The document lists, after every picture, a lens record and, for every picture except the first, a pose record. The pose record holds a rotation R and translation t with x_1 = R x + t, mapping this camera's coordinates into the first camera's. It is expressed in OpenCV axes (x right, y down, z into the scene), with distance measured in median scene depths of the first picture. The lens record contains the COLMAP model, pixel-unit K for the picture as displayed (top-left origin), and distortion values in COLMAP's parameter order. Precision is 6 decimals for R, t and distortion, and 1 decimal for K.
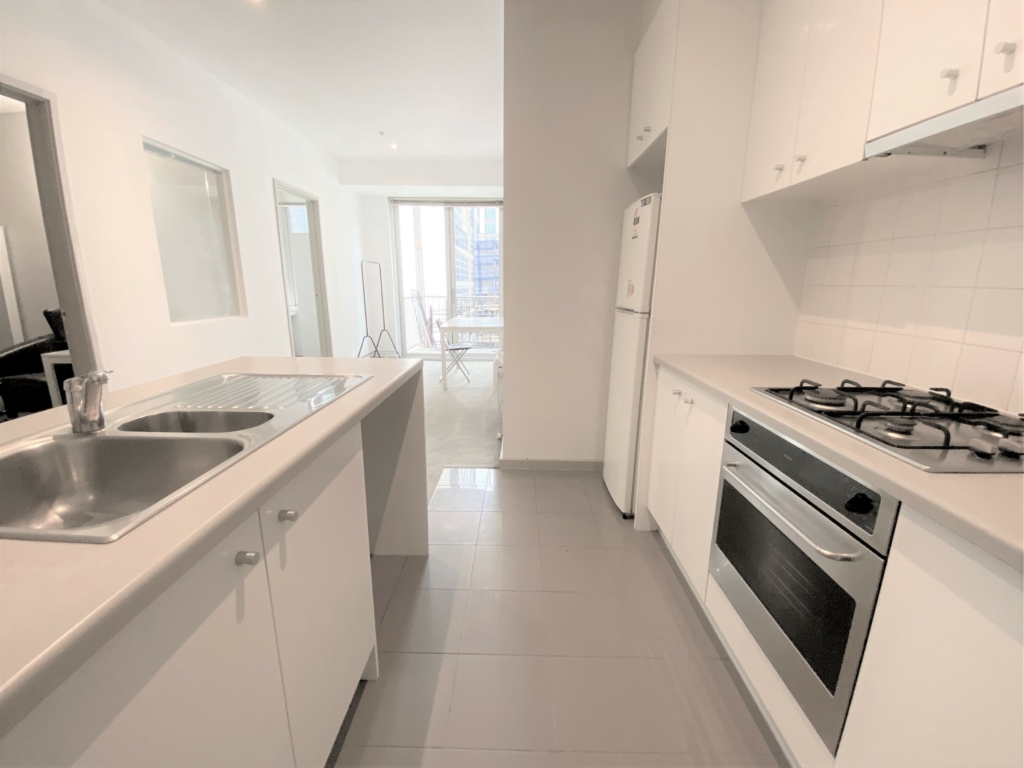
lens RADIAL K [[413.8, 0, 511.4], [0, 413.8, 382.1], [0, 0, 1]] dist [0.018640, -0.019507]
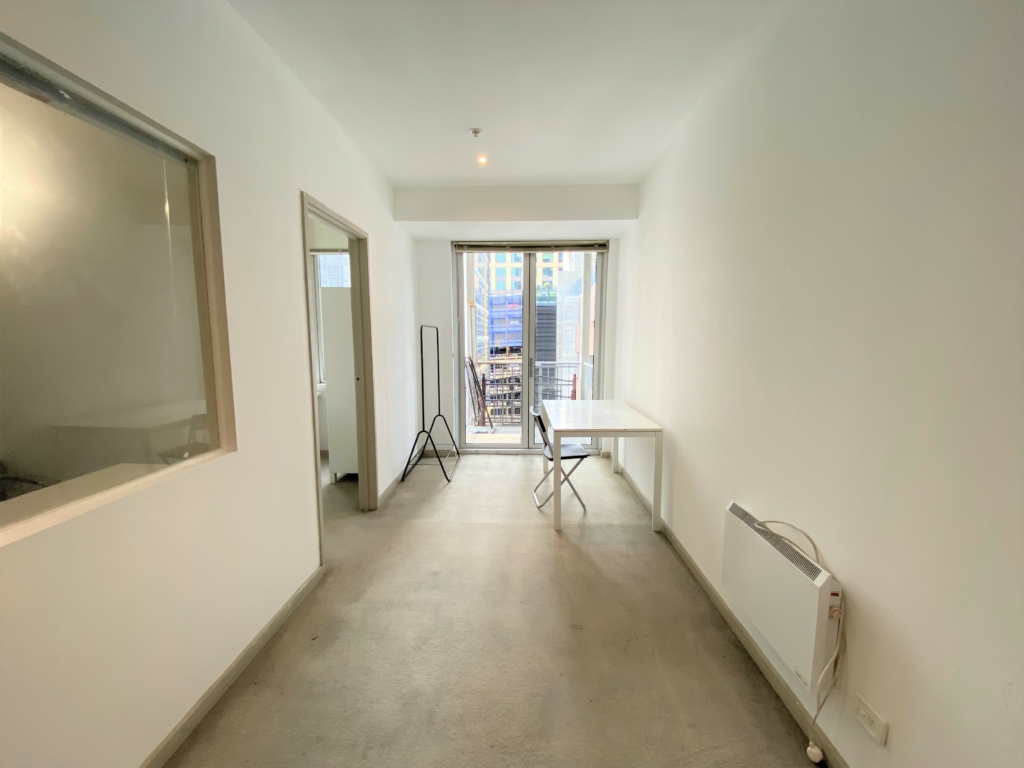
lens RADIAL K [[411.4, 0, 509.3], [0, 411.4, 383.8], [0, 0, 1]] dist [0.000440, -0.019768]
pose [[0.999329, -0.006441, -0.036065, -0.166020], [0.002069, 0.992776, -0.119966, -0.099288], [0.036577, 0.119811, 0.992123, 0.295659]]
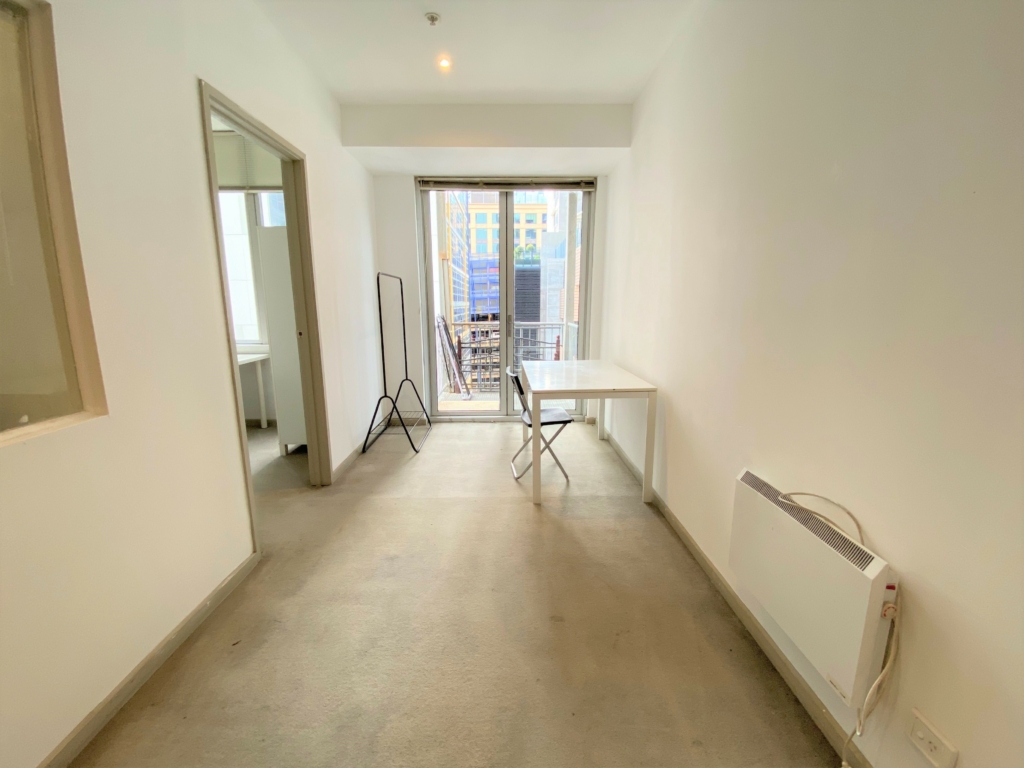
lens RADIAL K [[424.2, 0, 510.2], [0, 424.2, 387.3], [0, 0, 1]] dist [0.000832, -0.020733]
pose [[0.999889, -0.013413, 0.006480, -0.156748], [0.013645, 0.999213, -0.037245, -0.091297], [-0.005975, 0.037330, 0.999285, 0.354166]]
